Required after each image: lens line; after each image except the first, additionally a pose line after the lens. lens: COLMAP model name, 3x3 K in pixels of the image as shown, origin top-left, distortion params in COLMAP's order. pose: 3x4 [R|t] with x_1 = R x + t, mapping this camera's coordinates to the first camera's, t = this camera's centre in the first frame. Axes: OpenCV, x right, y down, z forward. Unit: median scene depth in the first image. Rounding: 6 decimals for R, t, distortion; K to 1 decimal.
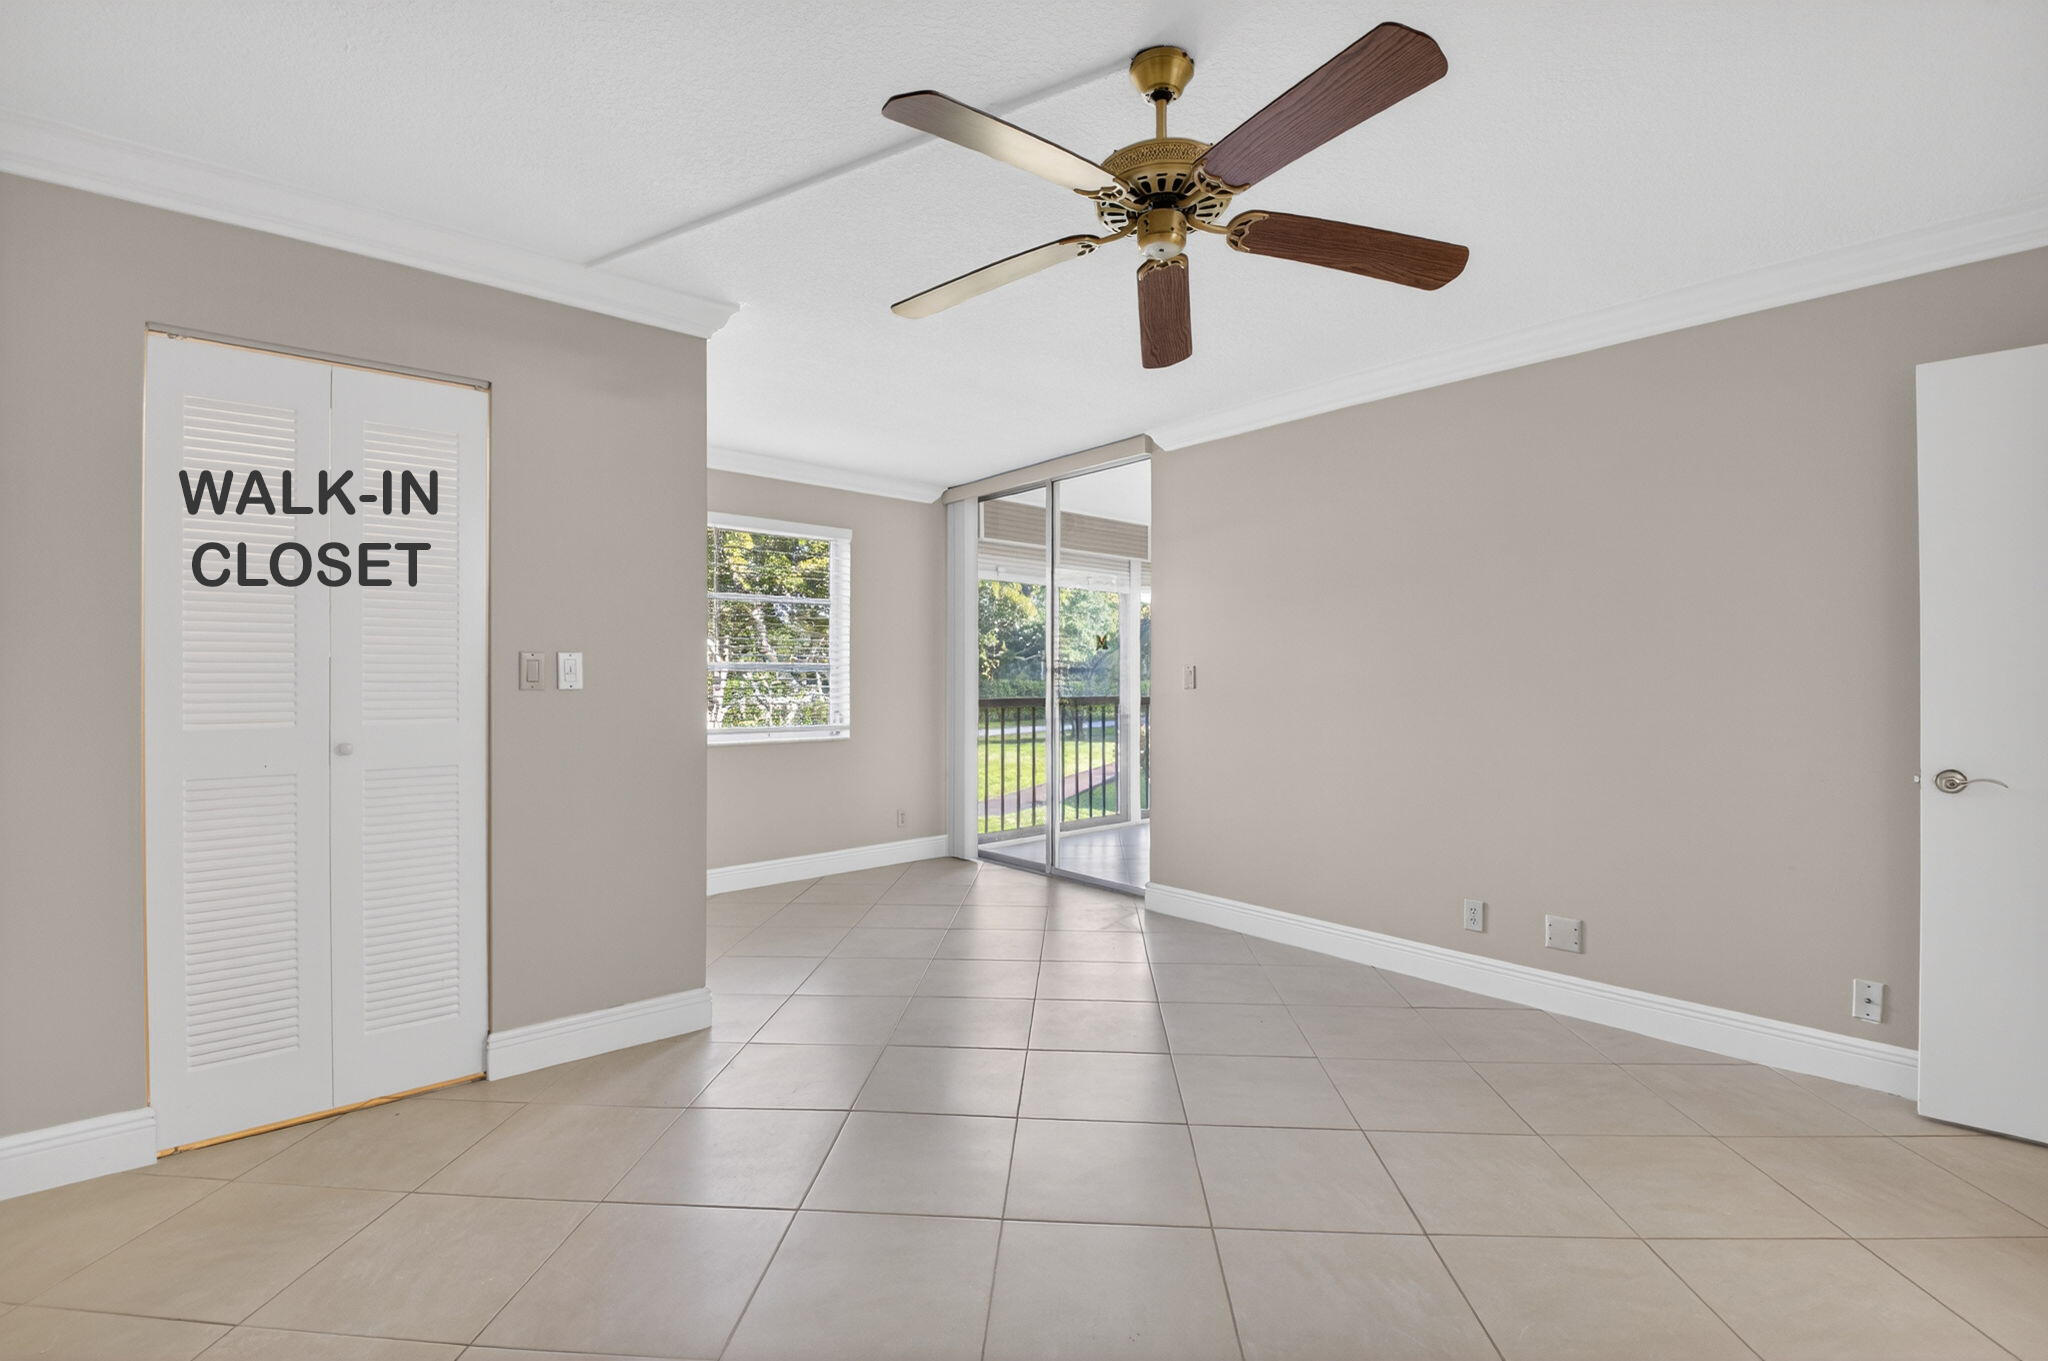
lens RADIAL K [[894.4, 0, 1044.3], [0, 894.4, 679.5], [0, 0, 1]] dist [0.001623, -0.017744]
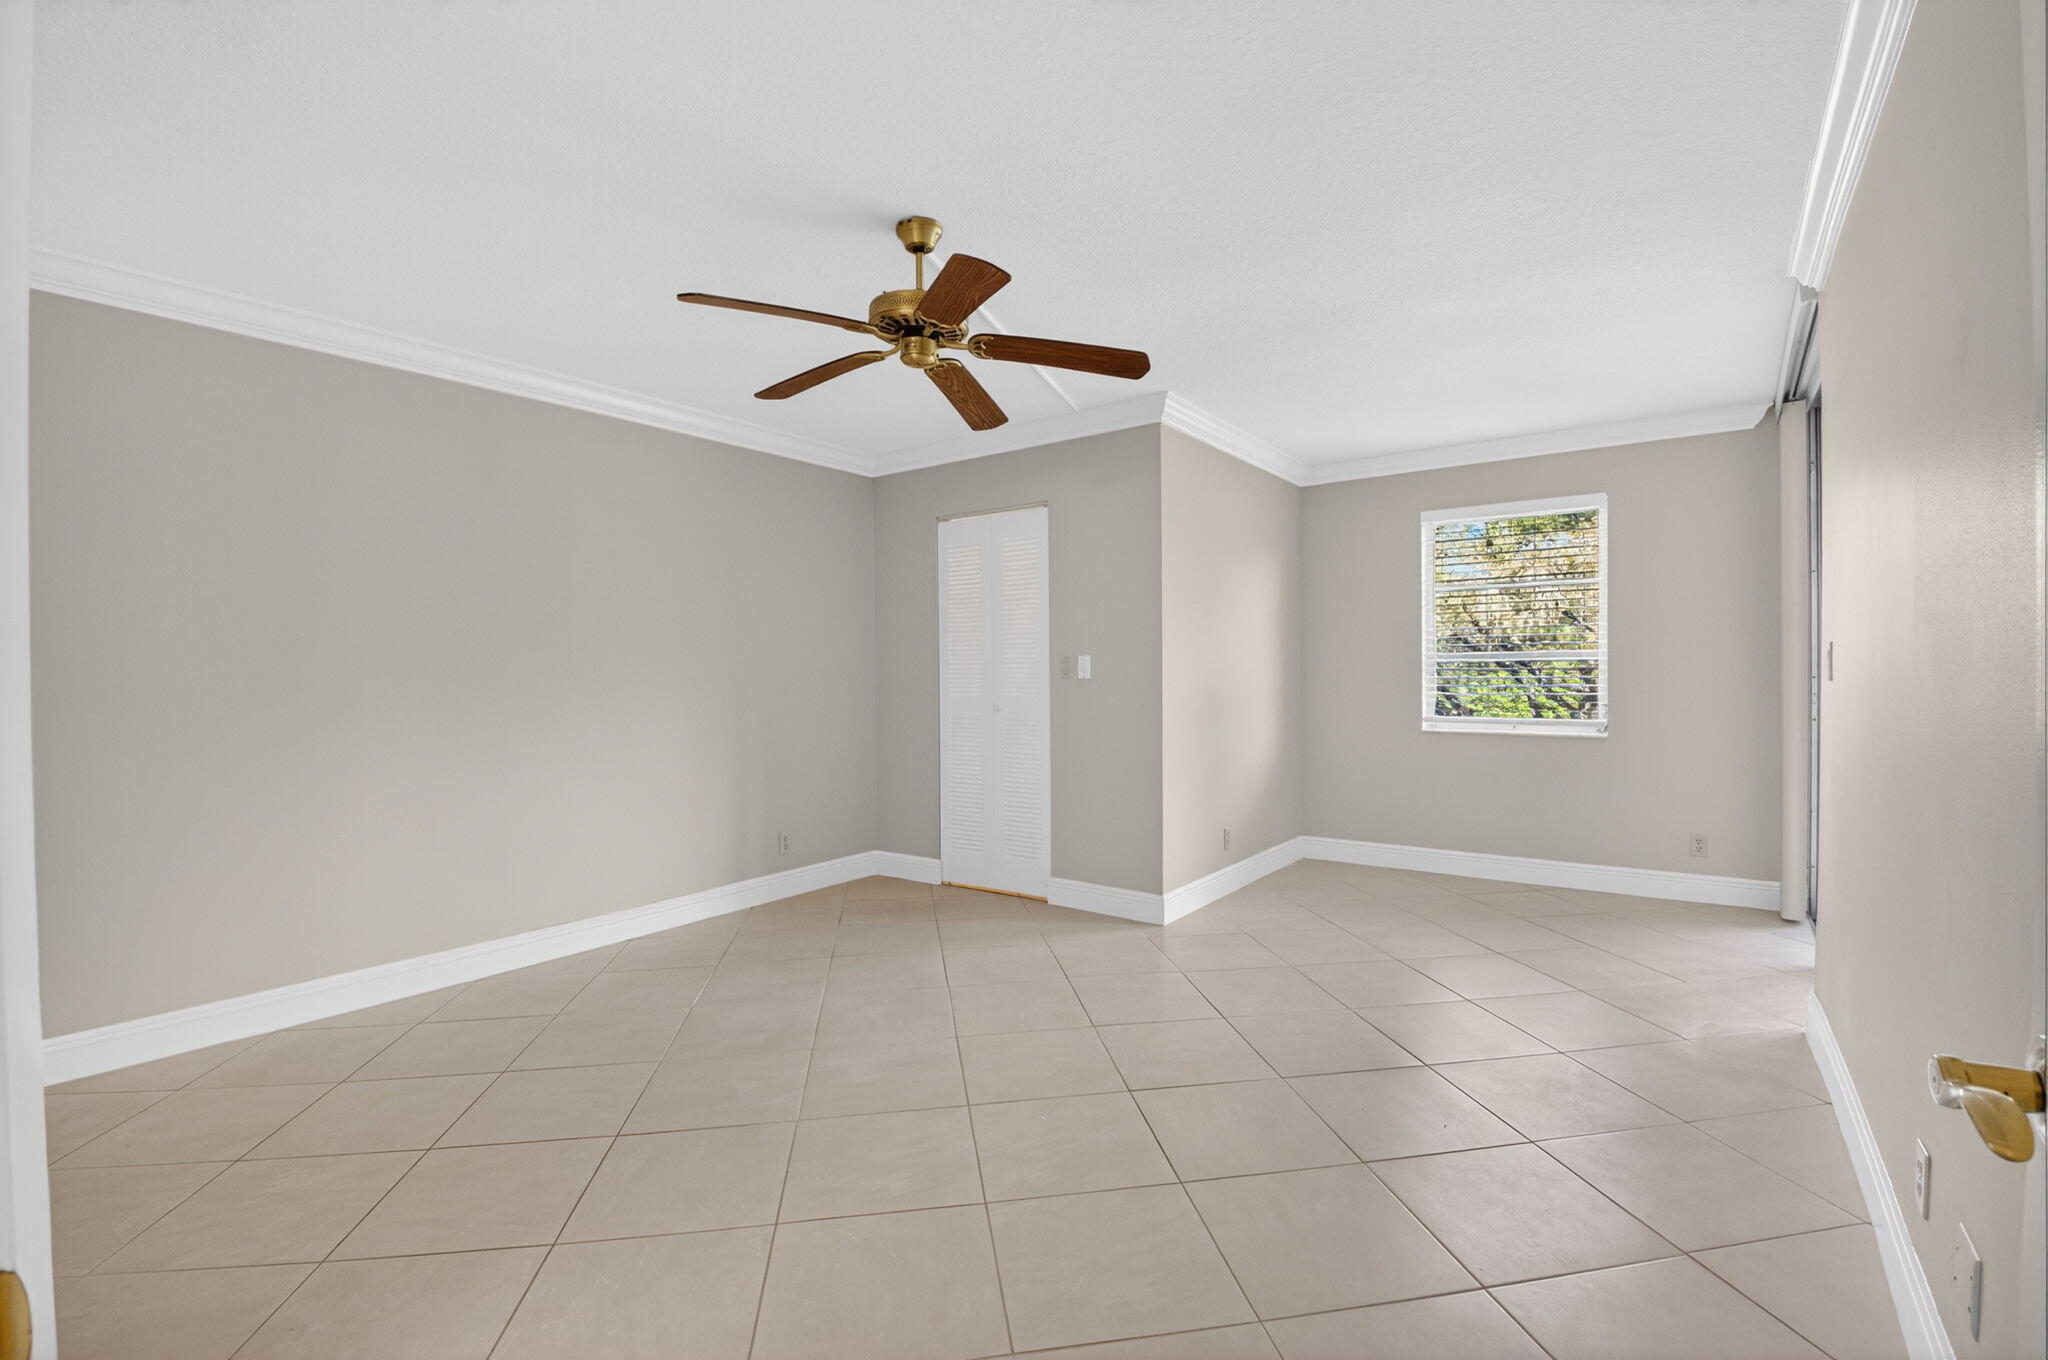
lens RADIAL K [[894.4, 0, 1044.3], [0, 894.4, 679.0], [0, 0, 1]] dist [0.001623, -0.017744]
pose [[0.213868, 0.004572, -0.976852, 1.024202], [0.009166, 0.999936, 0.006687, 0.000078], [0.976820, -0.010384, 0.213812, 0.589442]]
